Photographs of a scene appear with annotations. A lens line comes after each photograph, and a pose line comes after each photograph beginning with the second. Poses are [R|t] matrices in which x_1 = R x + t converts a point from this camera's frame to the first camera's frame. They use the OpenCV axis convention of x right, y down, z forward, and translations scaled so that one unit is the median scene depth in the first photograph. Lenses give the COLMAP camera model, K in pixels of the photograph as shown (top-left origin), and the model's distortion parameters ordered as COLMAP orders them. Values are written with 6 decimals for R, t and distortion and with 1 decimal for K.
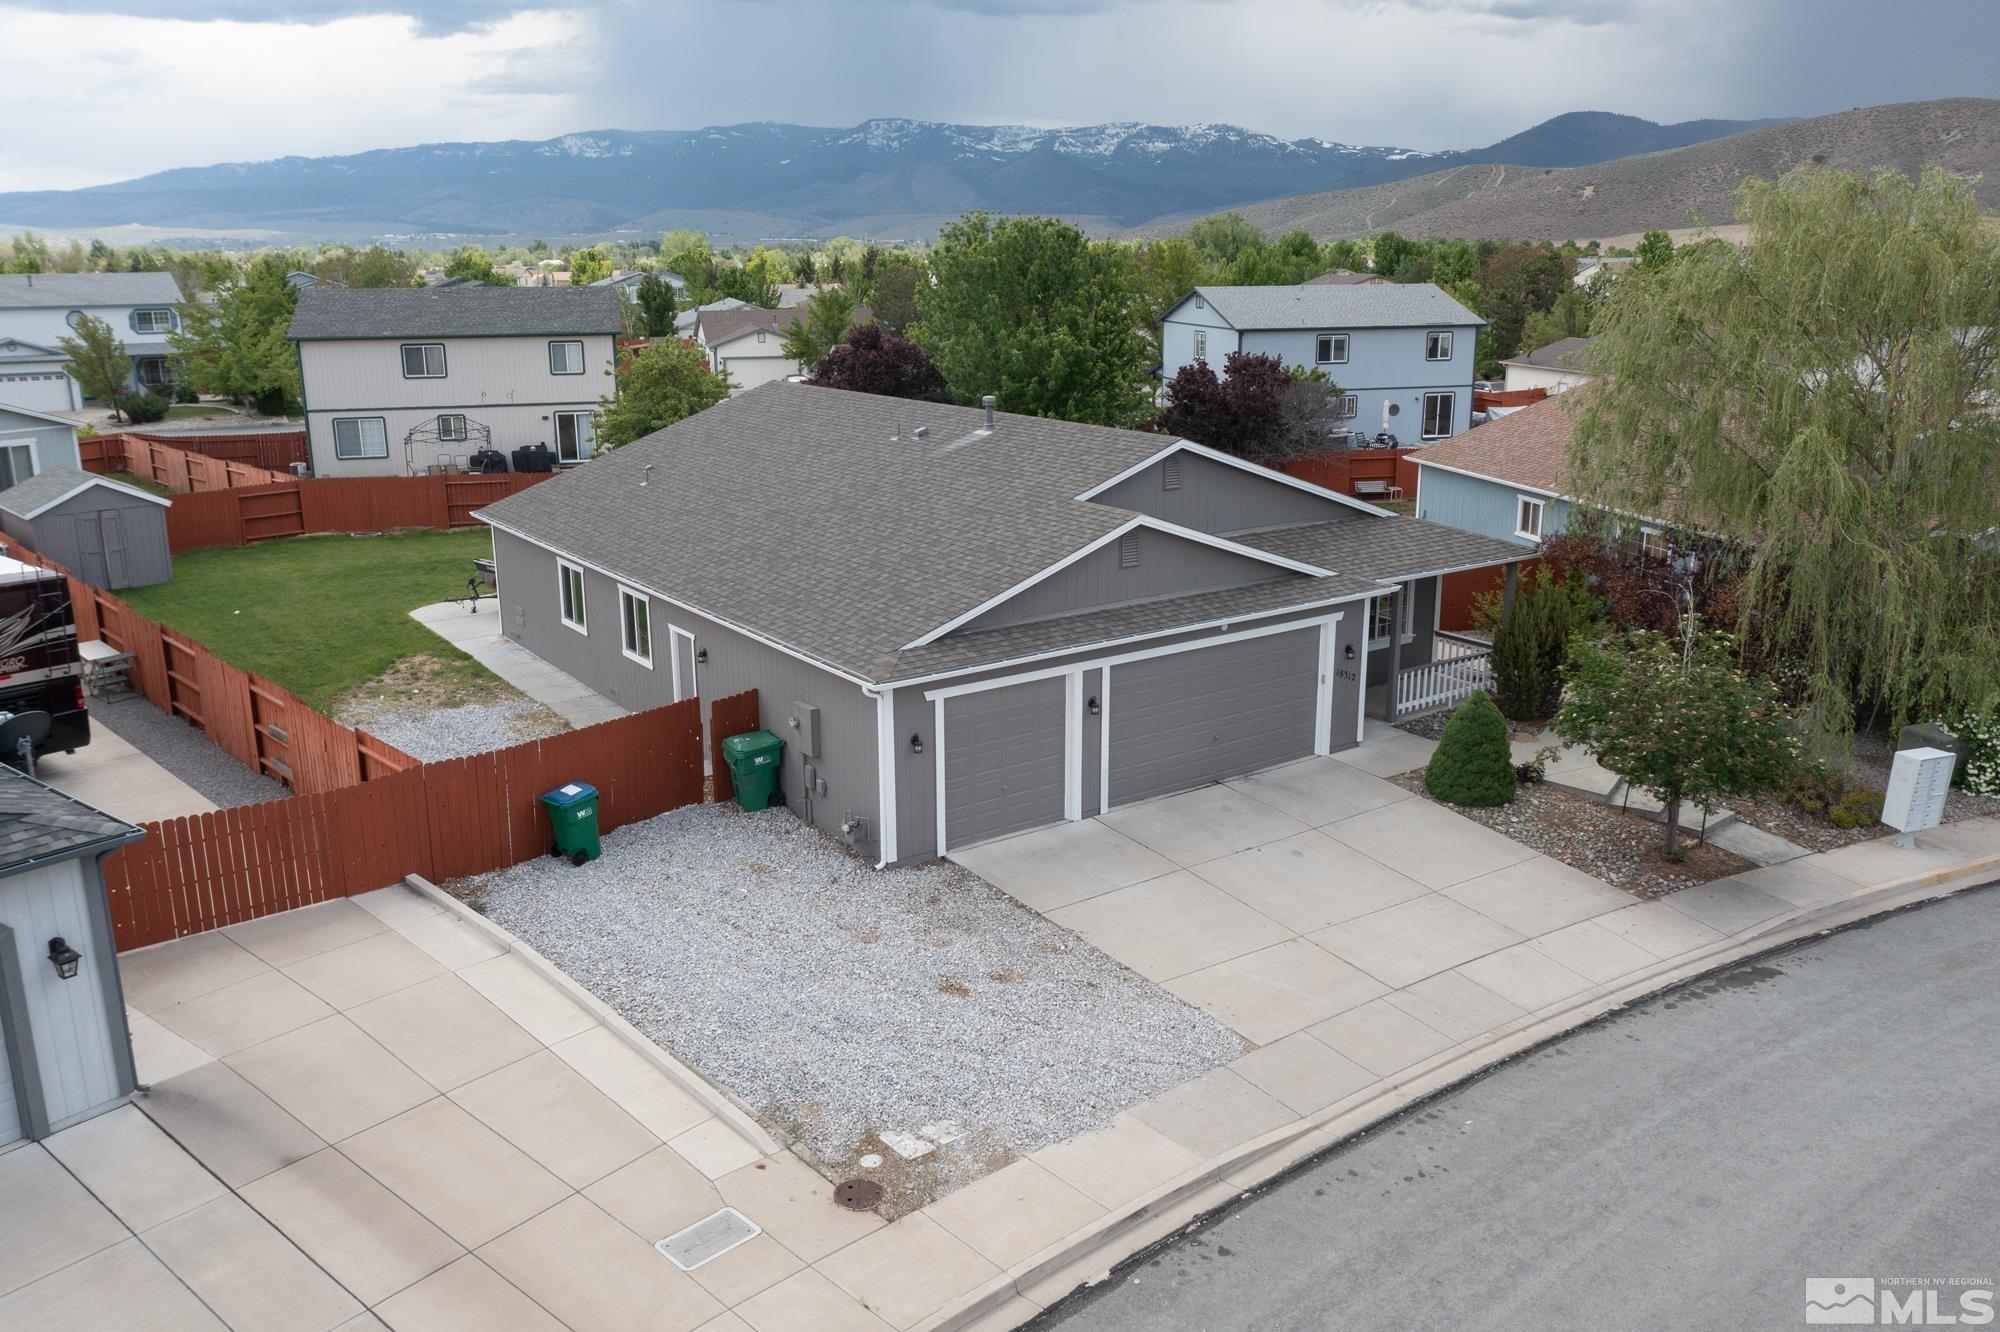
lens RADIAL K [[1576.0, 0, 1004.2], [0, 1576.0, 658.0], [0, 0, 1]] dist [-0.008850, 0.009685]
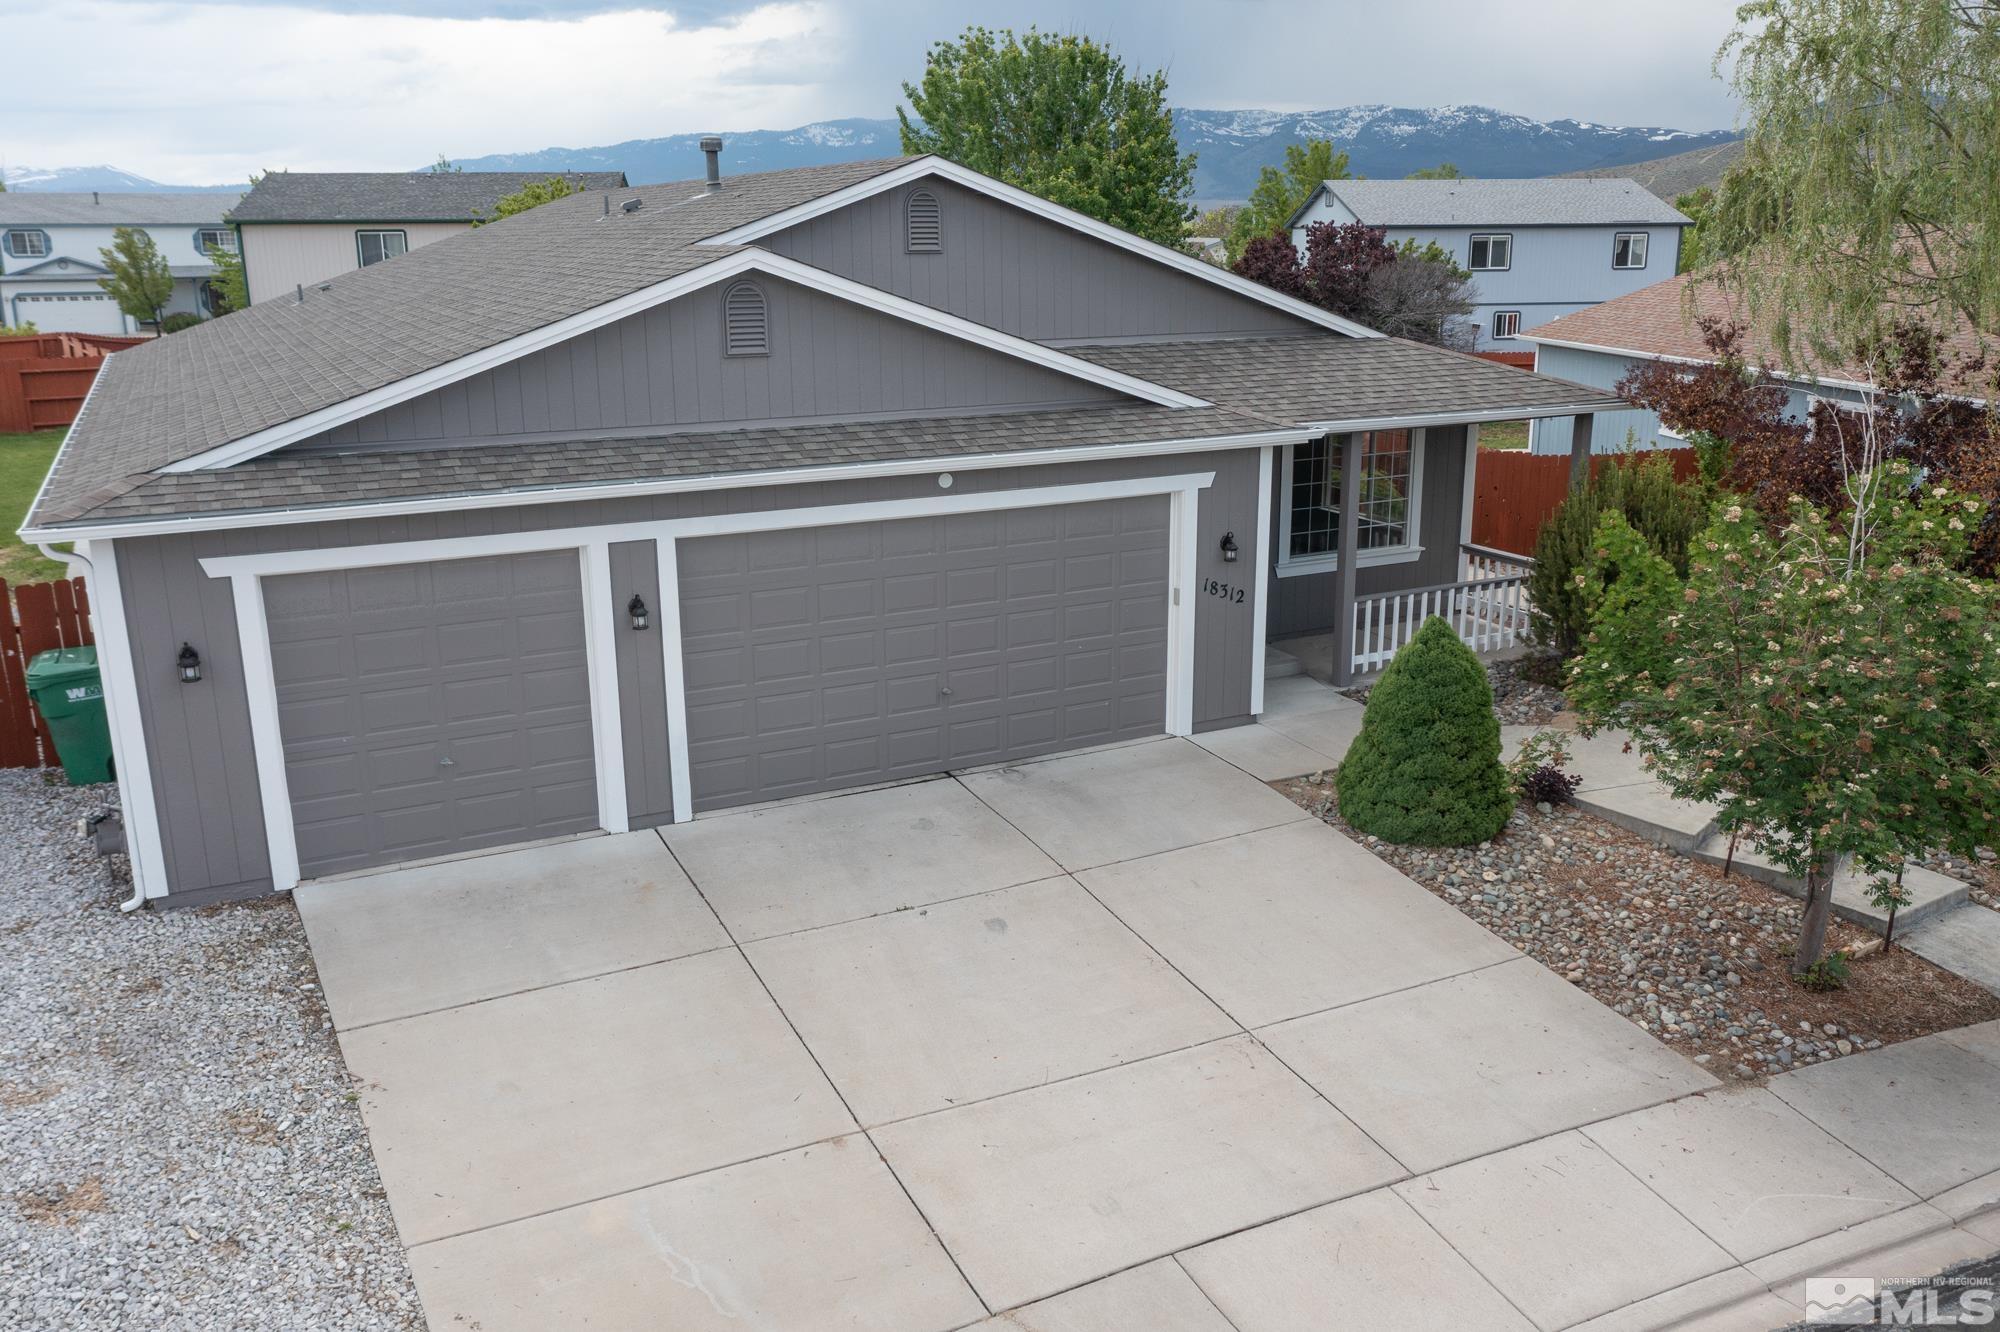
lens RADIAL K [[1576.0, 0, 1004.2], [0, 1576.0, 658.0], [0, 0, 1]] dist [-0.008850, 0.009685]
pose [[0.989515, 0.035897, -0.139896, 0.241342], [-0.034926, 0.999346, 0.009393, 0.034789], [0.140142, -0.004408, 0.990122, 0.490552]]
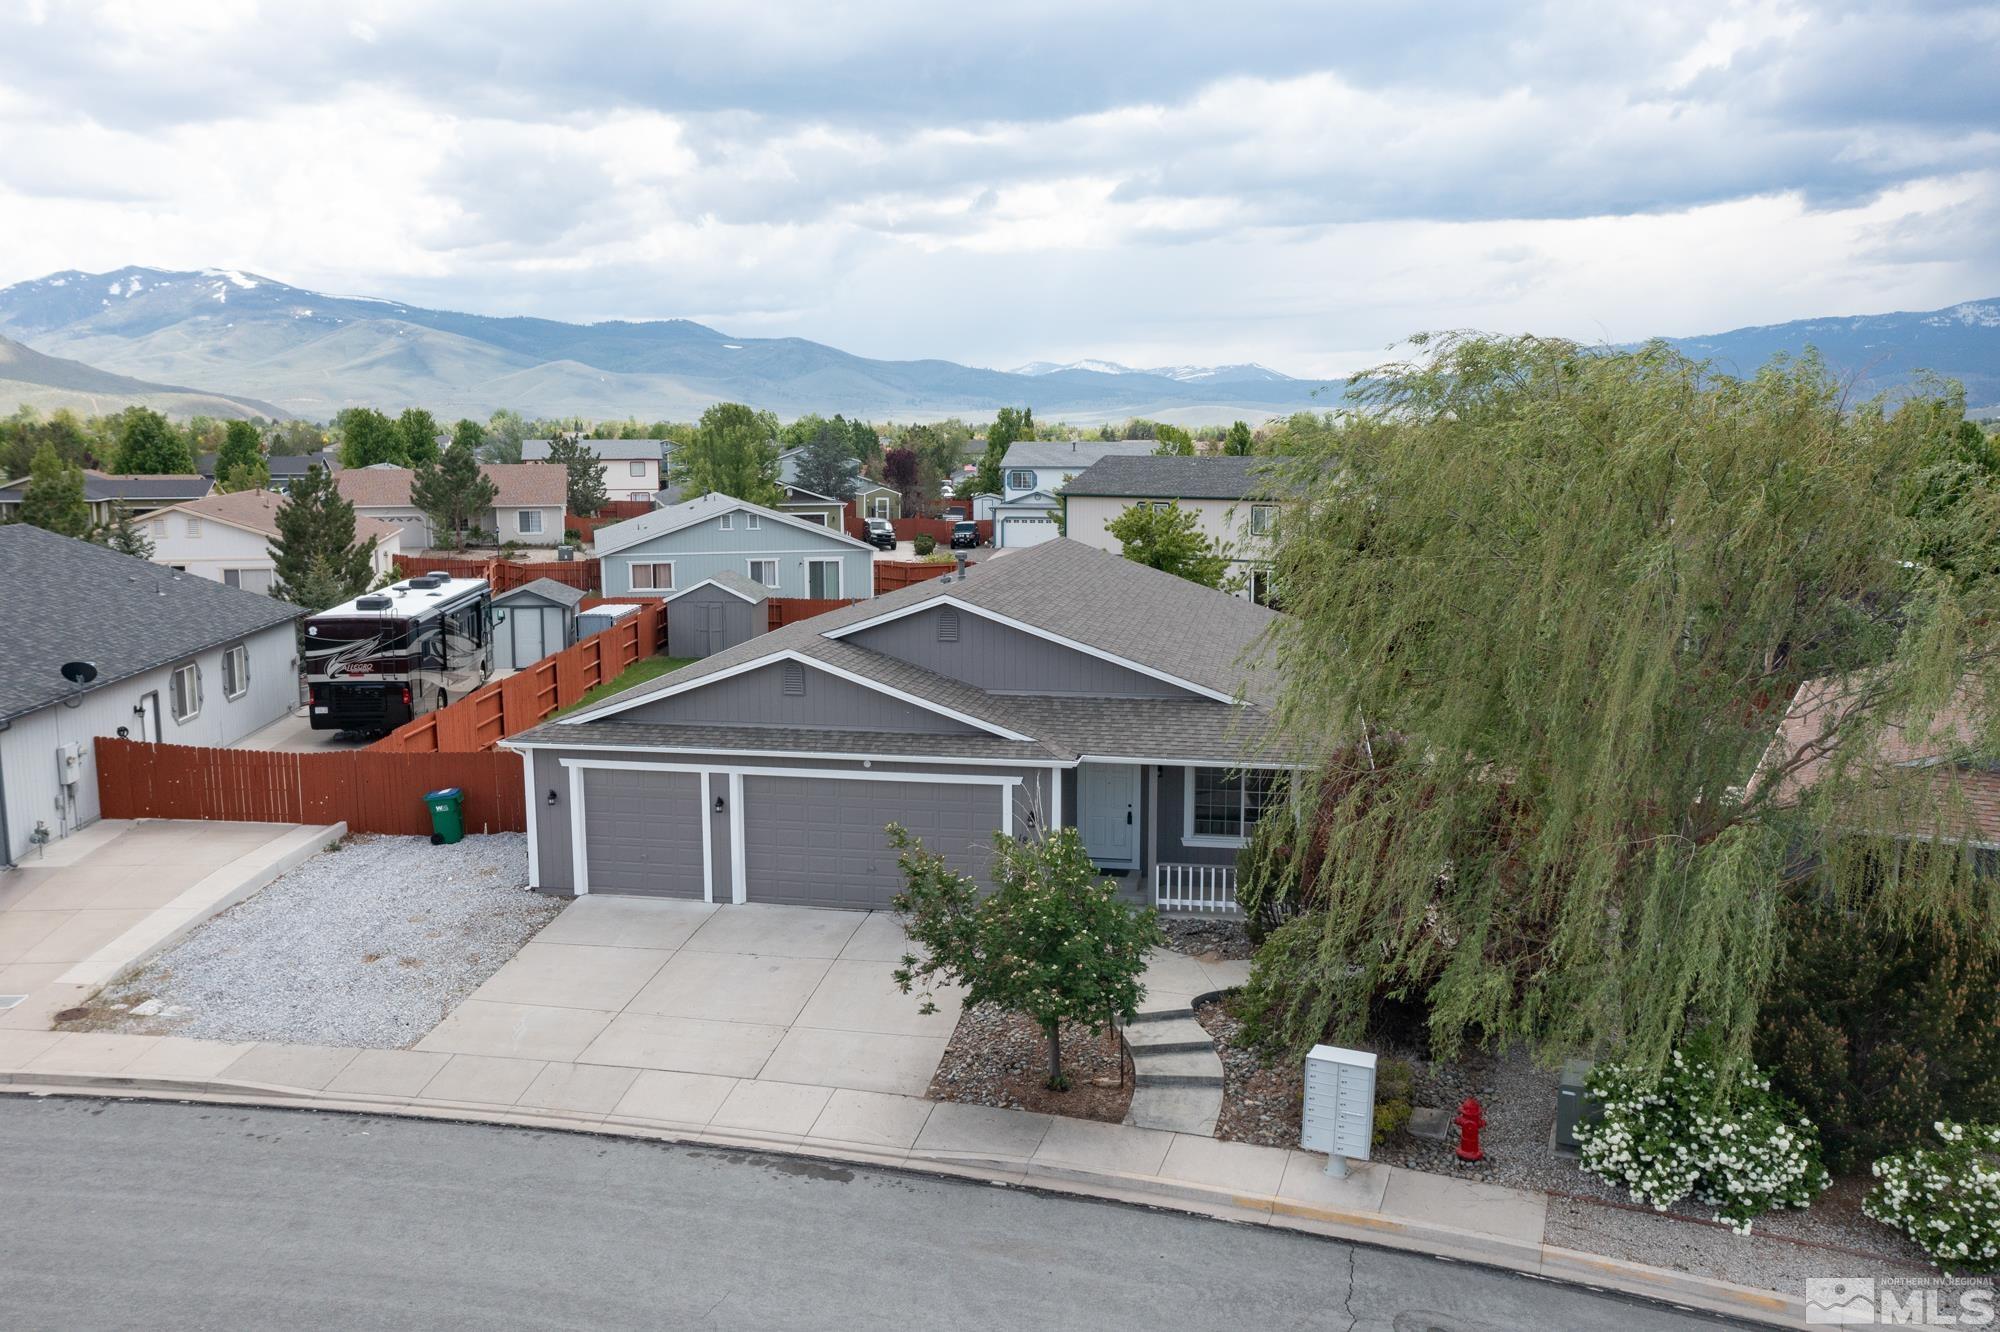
lens RADIAL K [[1578.8, 0, 1000.0], [0, 1578.8, 666.0], [0, 0, 1]] dist [-0.001504, -0.006642]
pose [[0.694882, 0.110584, -0.710570, 0.986330], [-0.182932, 0.982783, -0.025946, -0.075754], [0.695467, 0.148015, 0.703148, 0.301912]]
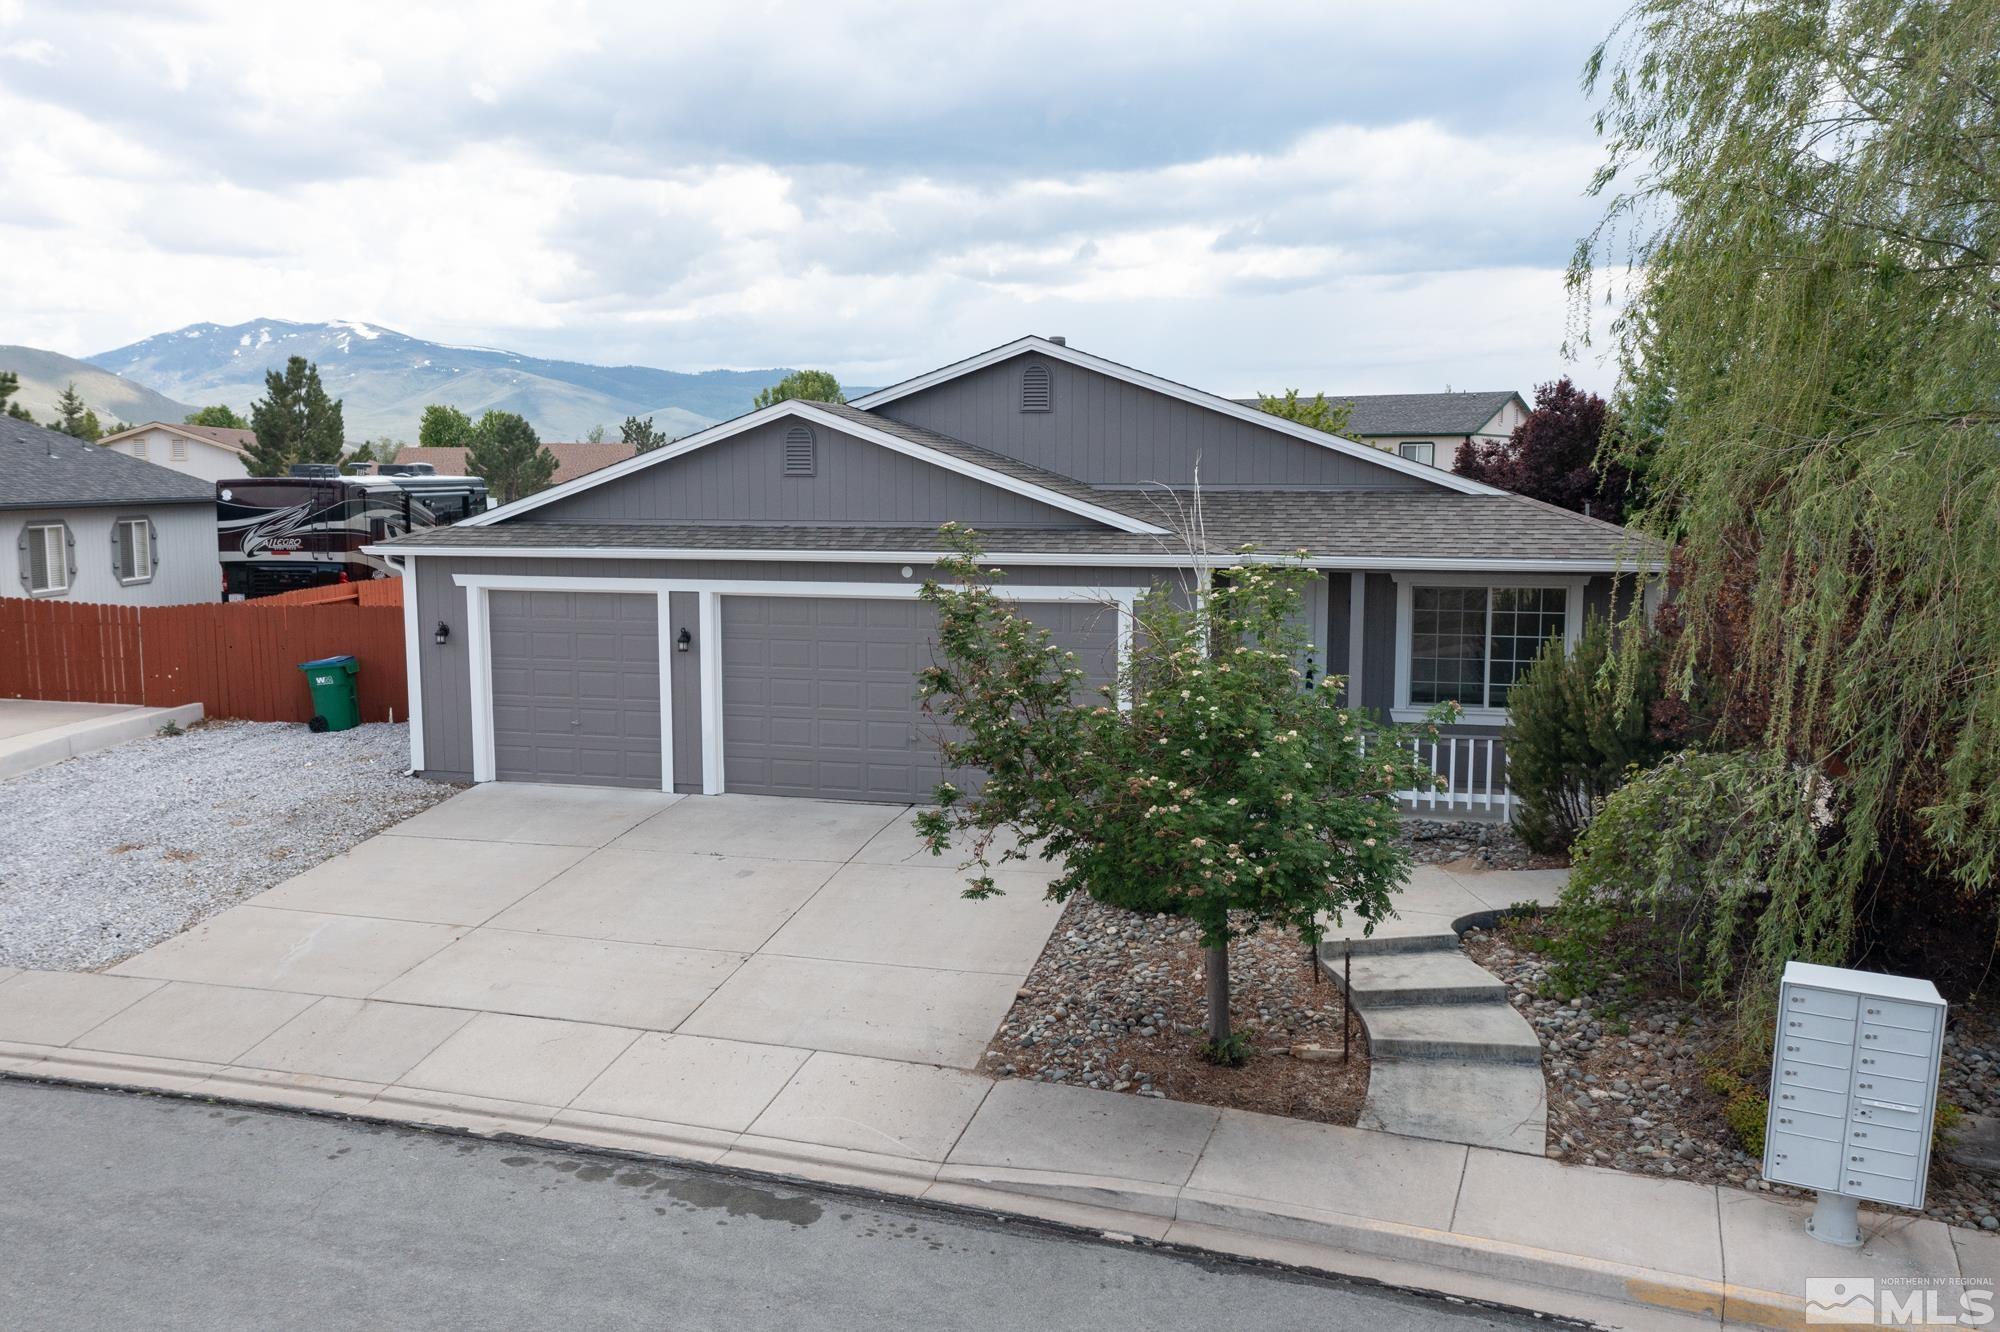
lens RADIAL K [[1576.0, 0, 1004.2], [0, 1576.0, 658.0], [0, 0, 1]] dist [-0.008850, 0.009685]
pose [[0.651340, 0.091967, -0.753192, 0.711622], [-0.195771, 0.979389, -0.049711, 0.044487], [0.733096, 0.179832, 0.655920, 0.597434]]
